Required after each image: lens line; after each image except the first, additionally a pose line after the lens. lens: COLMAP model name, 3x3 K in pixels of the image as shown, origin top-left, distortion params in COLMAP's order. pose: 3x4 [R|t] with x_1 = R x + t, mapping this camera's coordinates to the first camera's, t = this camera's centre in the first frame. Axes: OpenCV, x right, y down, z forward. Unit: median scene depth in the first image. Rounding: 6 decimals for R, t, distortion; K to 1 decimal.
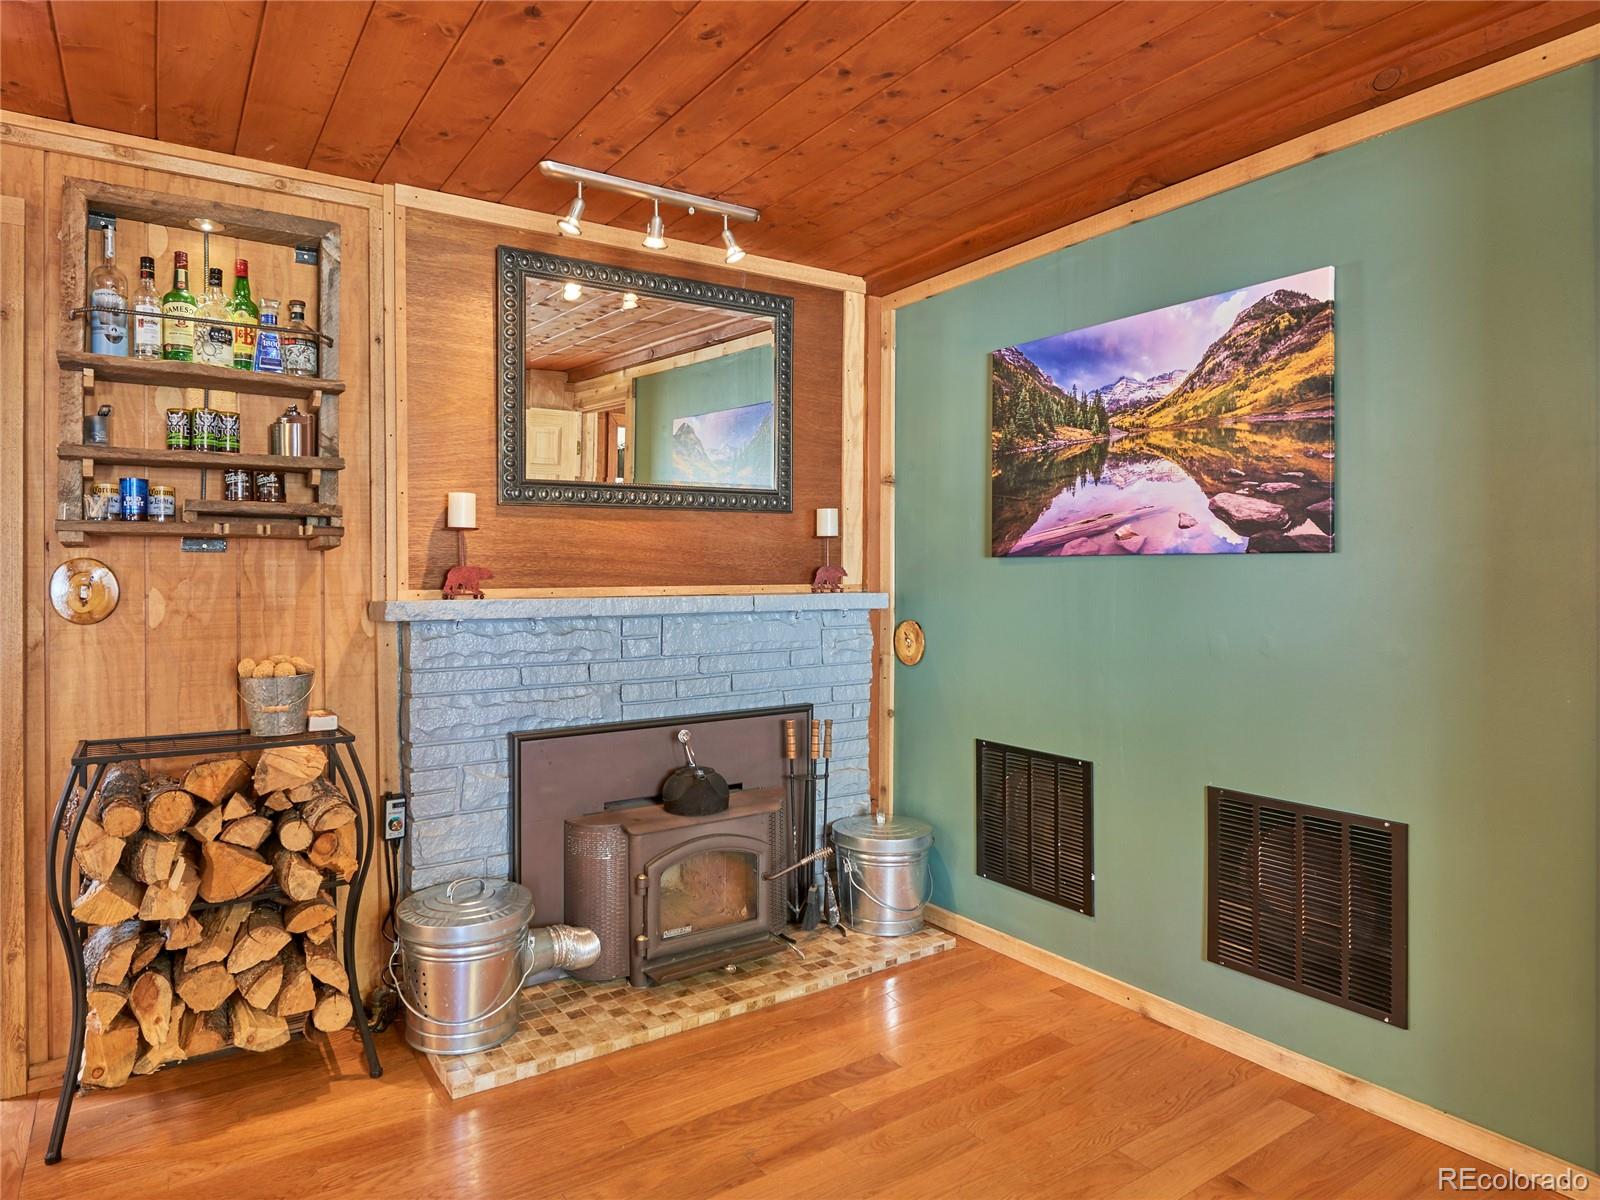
lens RADIAL K [[922.8, 0, 801.9], [0, 922.8, 566.3], [0, 0, 1]] dist [-0.004462, -0.003274]
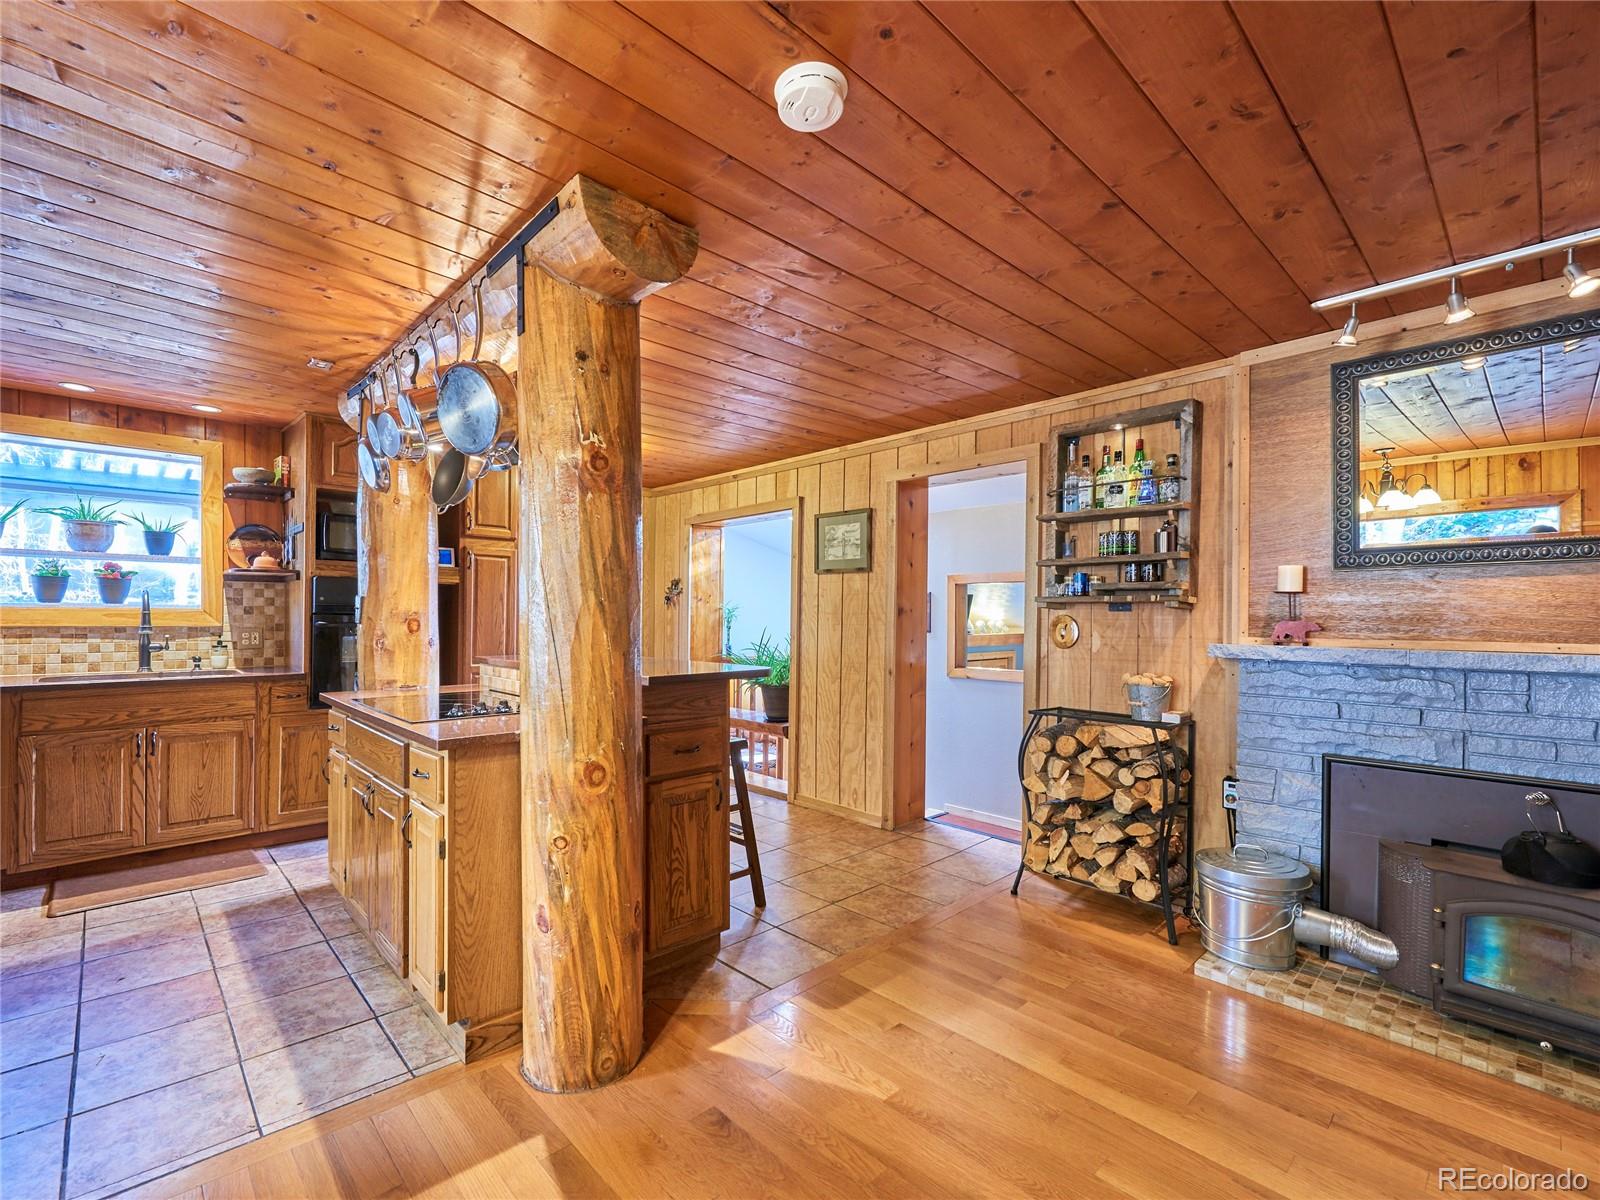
lens RADIAL K [[713.2, 0, 757.0], [0, 713.2, 609.5], [0, 0, 1]] dist [0.000212, 0.000033]
pose [[0.178233, -0.006612, -0.983966, 0.532812], [-0.003146, 0.999968, -0.007289, -0.006829], [0.983983, 0.004395, 0.178207, 0.068000]]
